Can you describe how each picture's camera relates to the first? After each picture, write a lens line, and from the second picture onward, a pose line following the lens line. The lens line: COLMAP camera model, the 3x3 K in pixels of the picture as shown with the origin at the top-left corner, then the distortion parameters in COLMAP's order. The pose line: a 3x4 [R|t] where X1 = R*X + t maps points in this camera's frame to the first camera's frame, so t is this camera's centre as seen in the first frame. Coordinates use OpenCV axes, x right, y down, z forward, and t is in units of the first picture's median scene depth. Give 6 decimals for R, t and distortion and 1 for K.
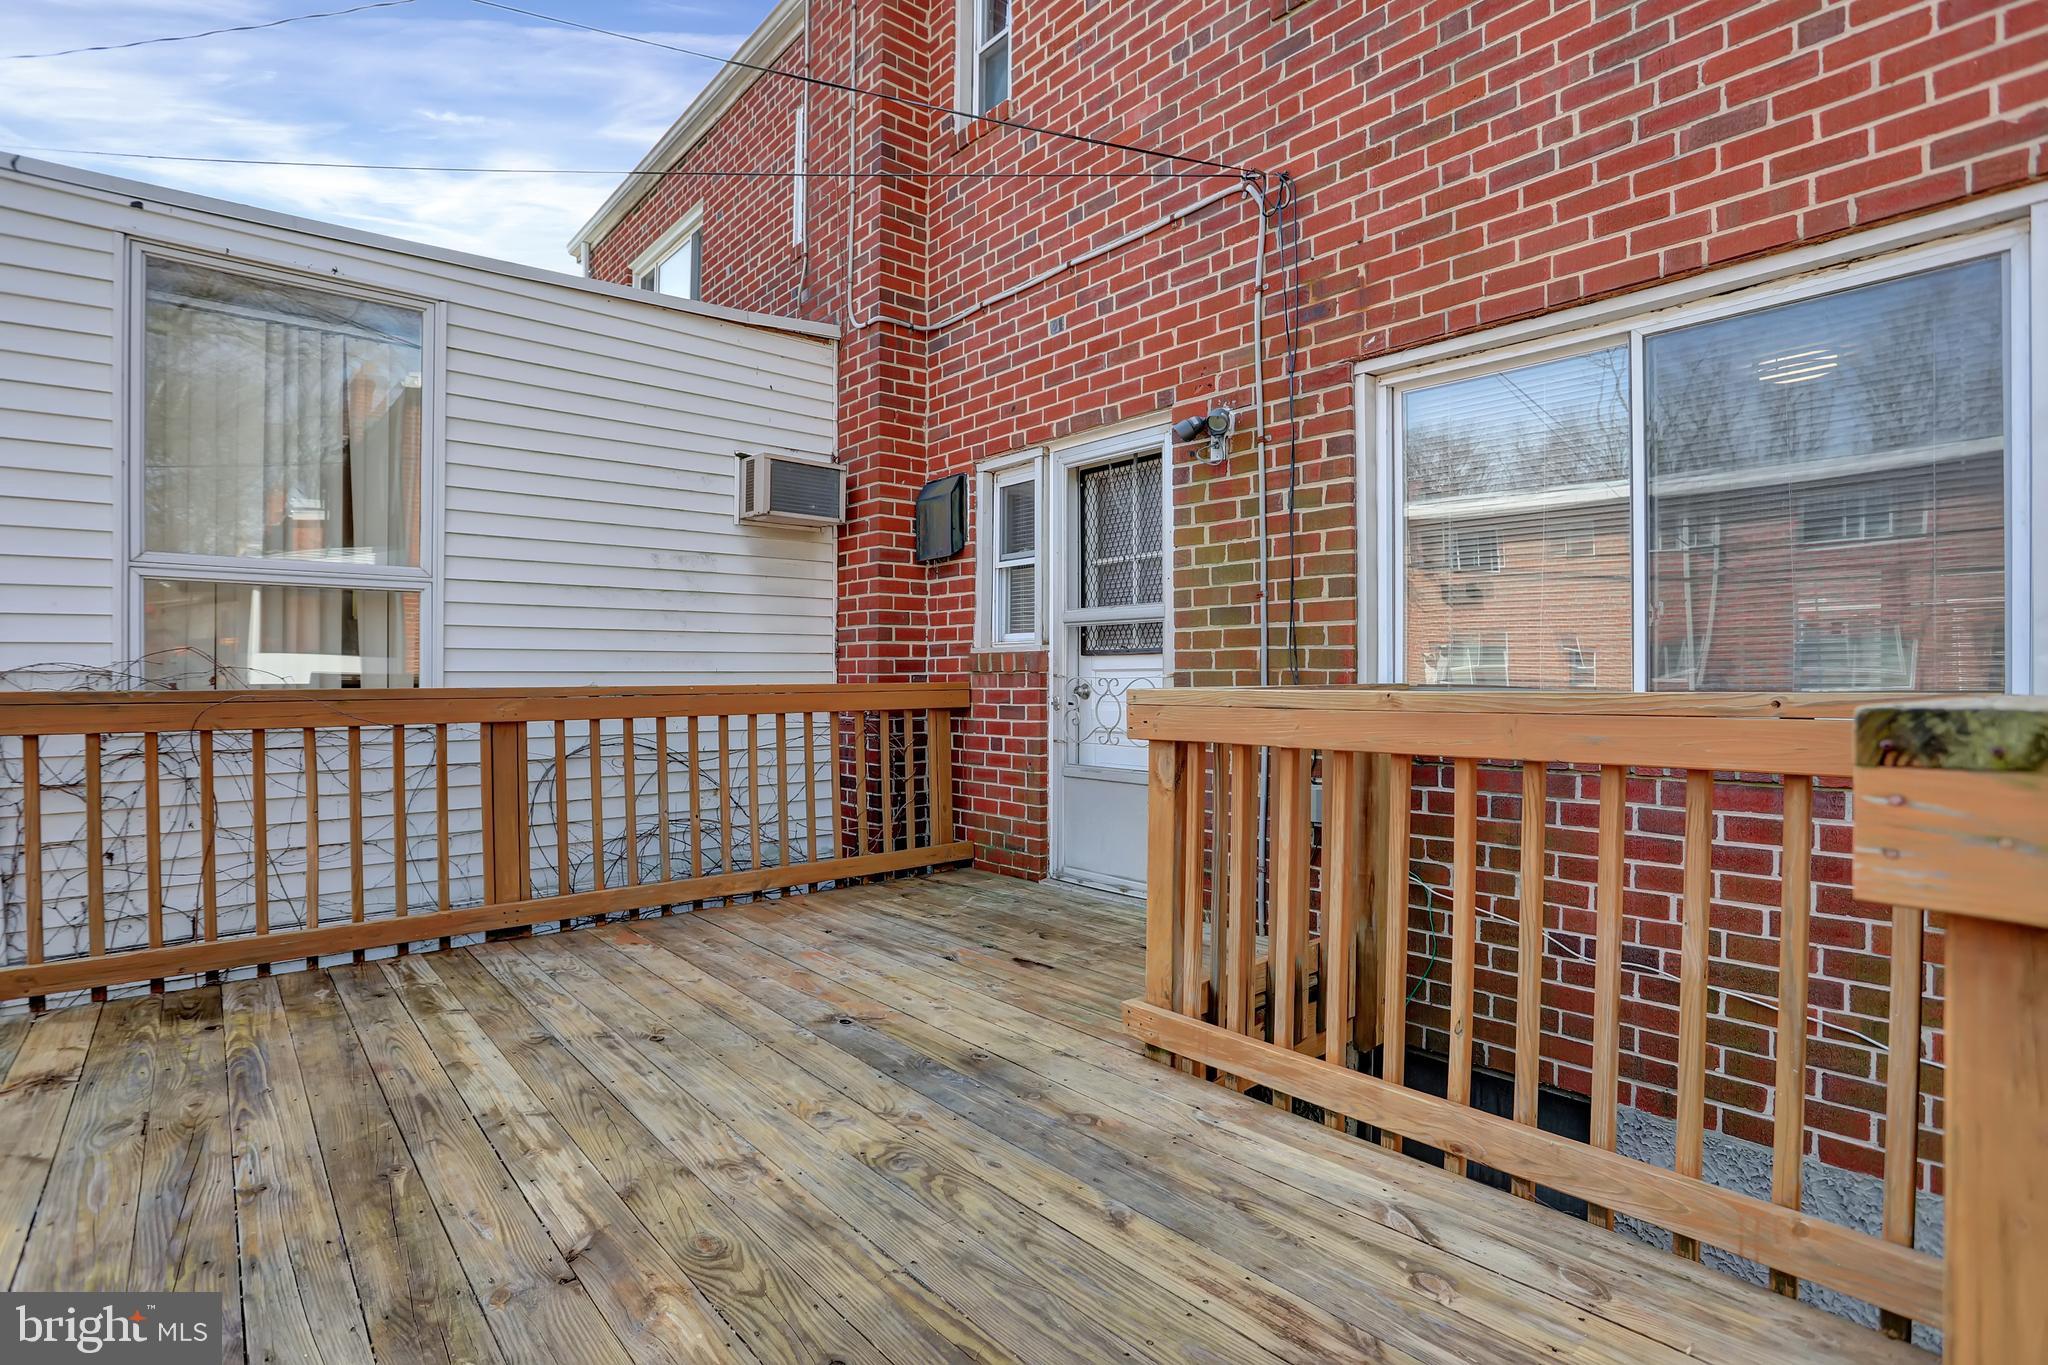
lens RADIAL K [[998.4, 0, 1024.0], [0, 998.4, 682.5], [0, 0, 1]] dist [-0.057299, 0.025054]
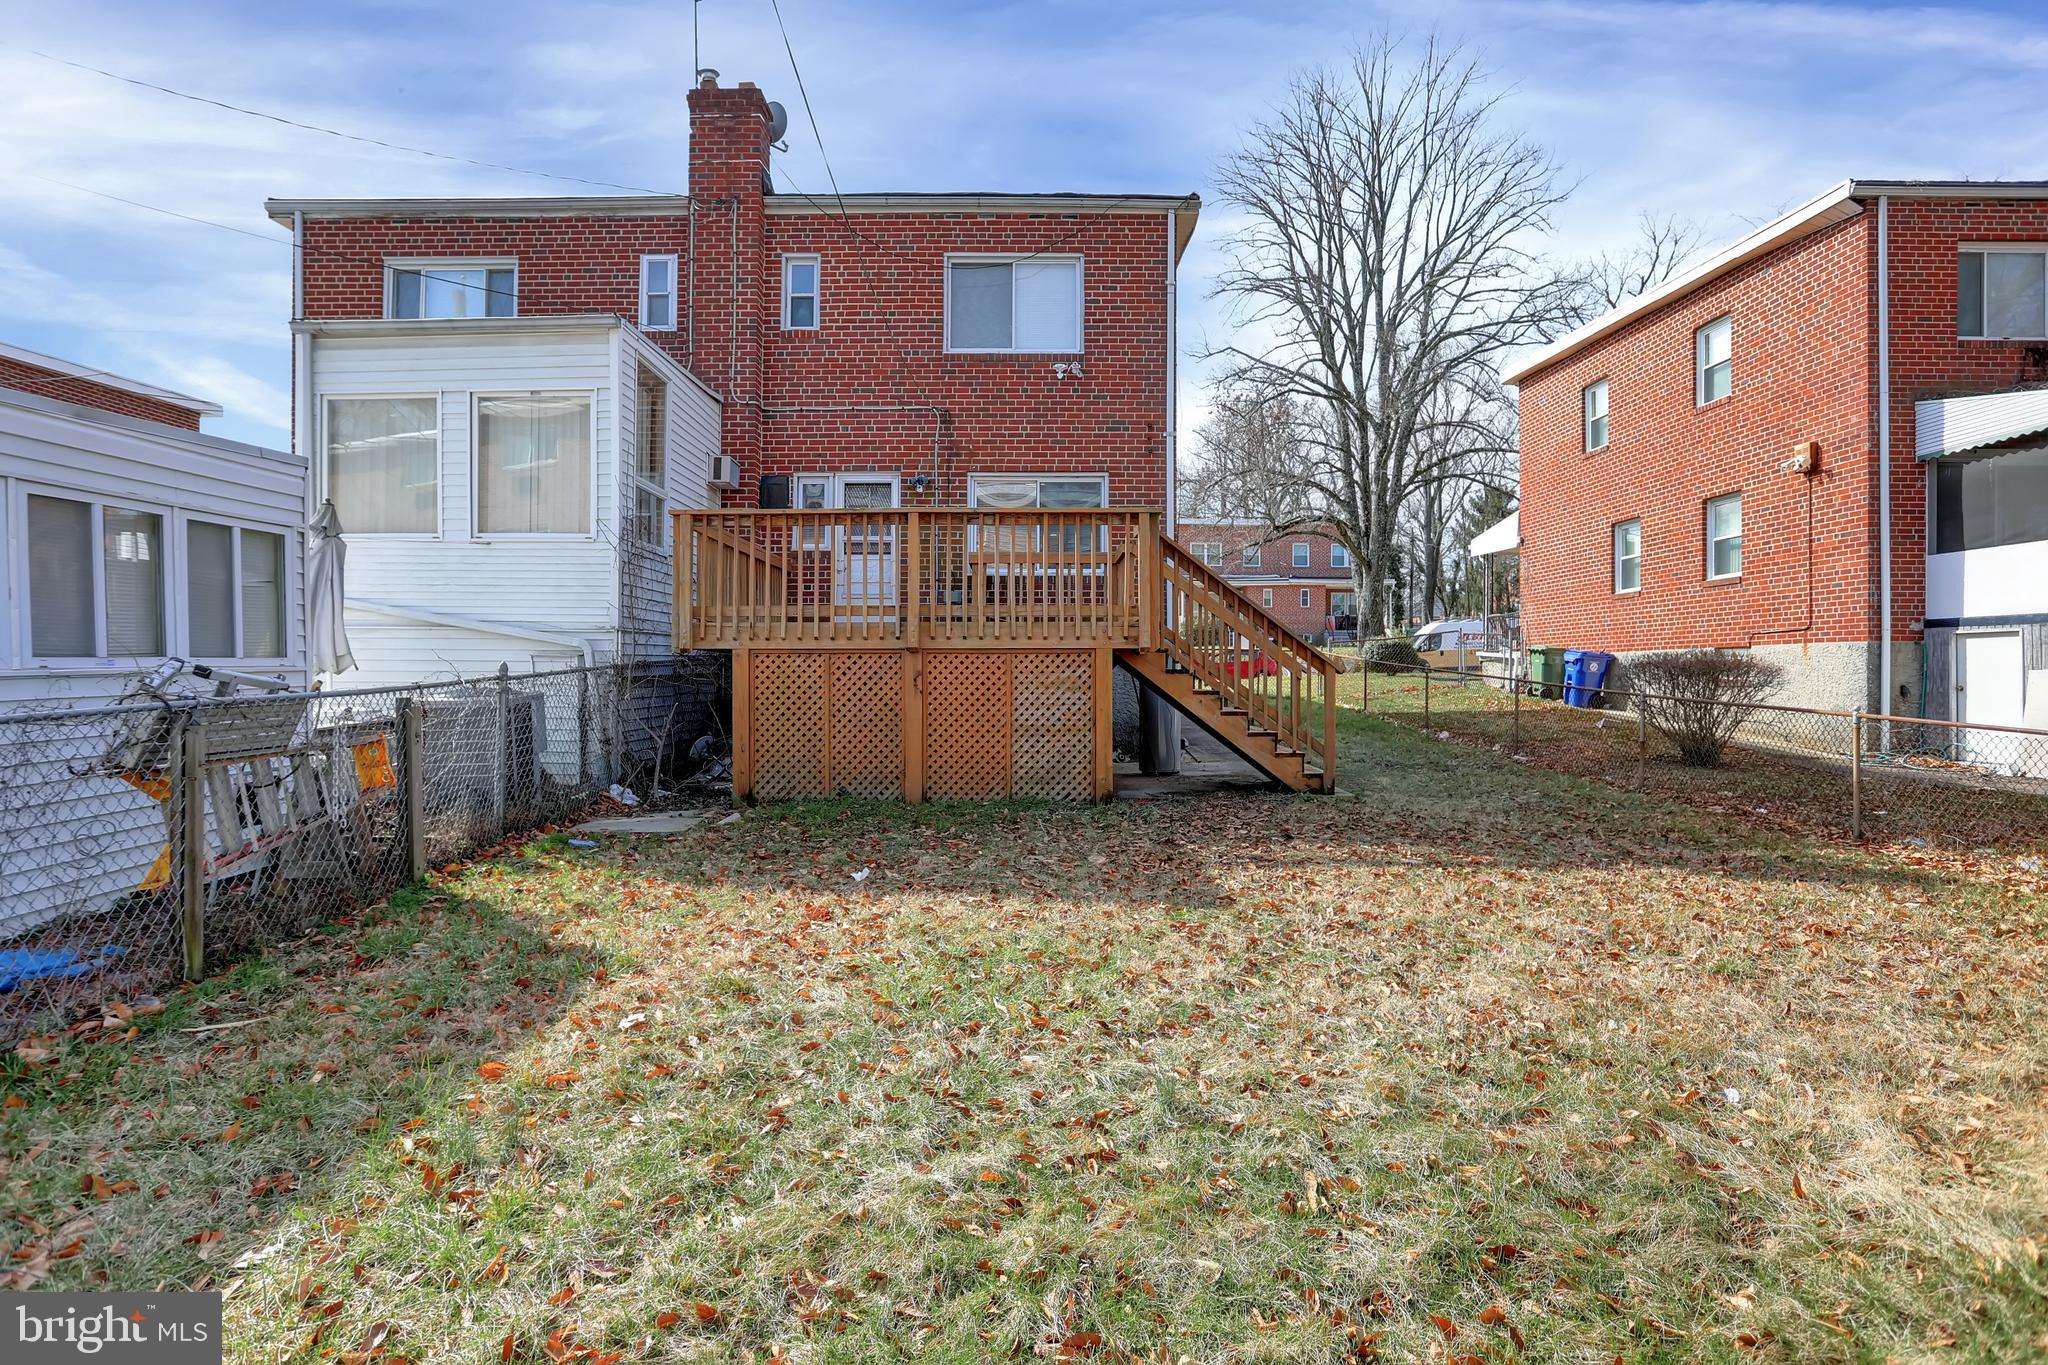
lens RADIAL K [[1092.3, 0, 1024.0], [0, 1092.3, 682.5], [0, 0, 1]] dist [-0.074272, 0.042926]
pose [[0.650733, -0.000985, 0.759306, -1.792510], [-0.002986, 0.999988, 0.003856, 0.294263], [-0.759301, -0.004777, 0.650722, -1.209402]]
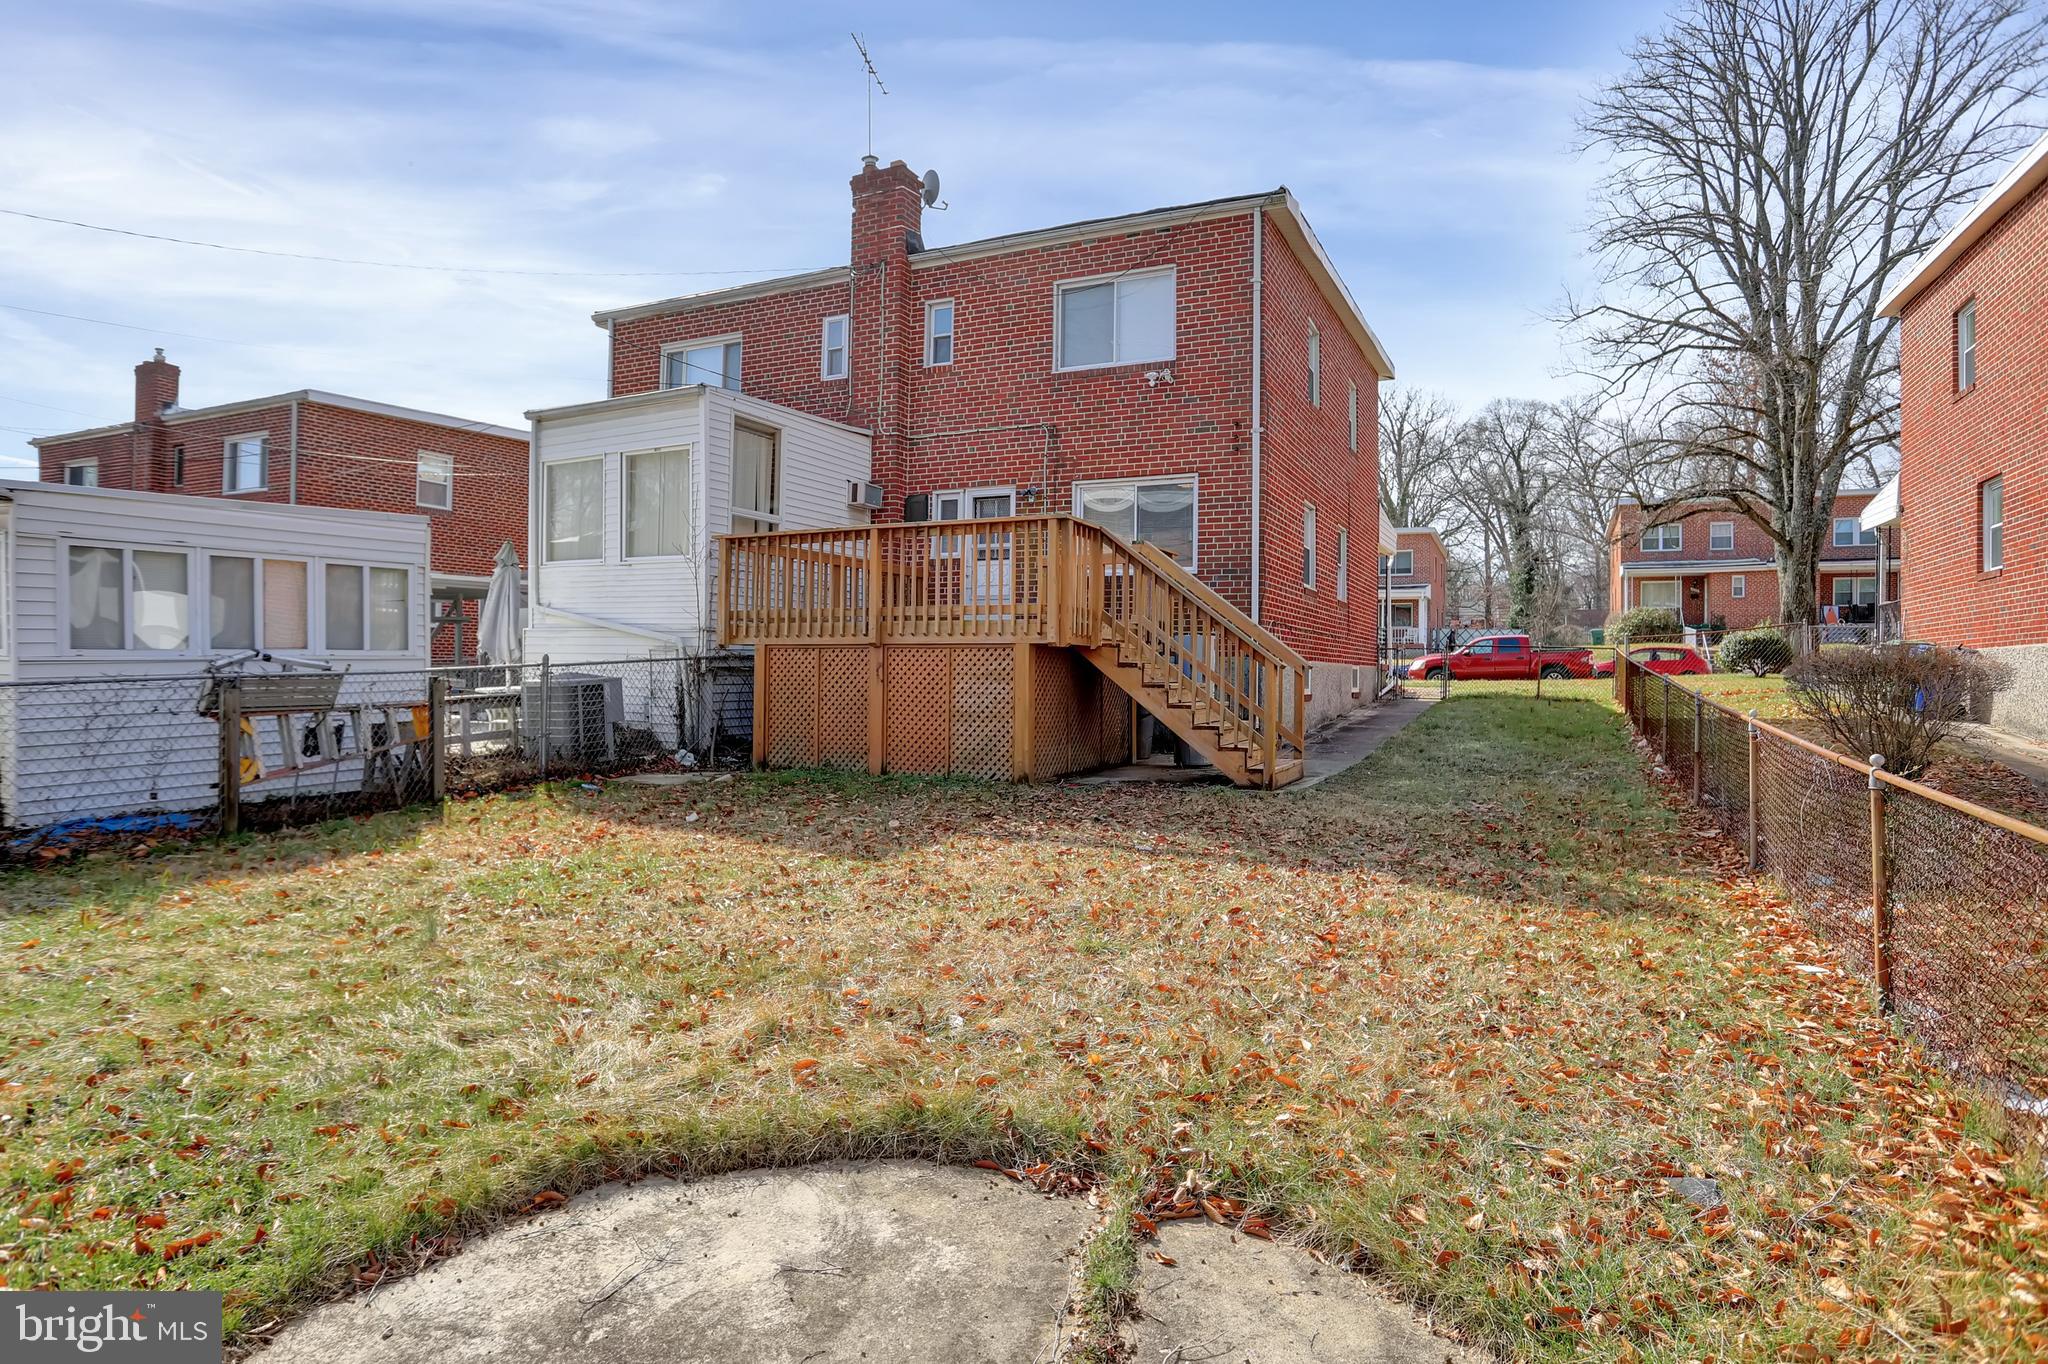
lens RADIAL K [[1115.7, 0, 1024.9], [0, 1115.7, 661.1], [0, 0, 1]] dist [-0.082107, 0.049182]
pose [[0.917609, 0.016382, 0.397146, -1.098255], [-0.013540, 0.999859, -0.009960, 0.297110], [-0.397253, 0.003762, 0.917701, -2.057297]]
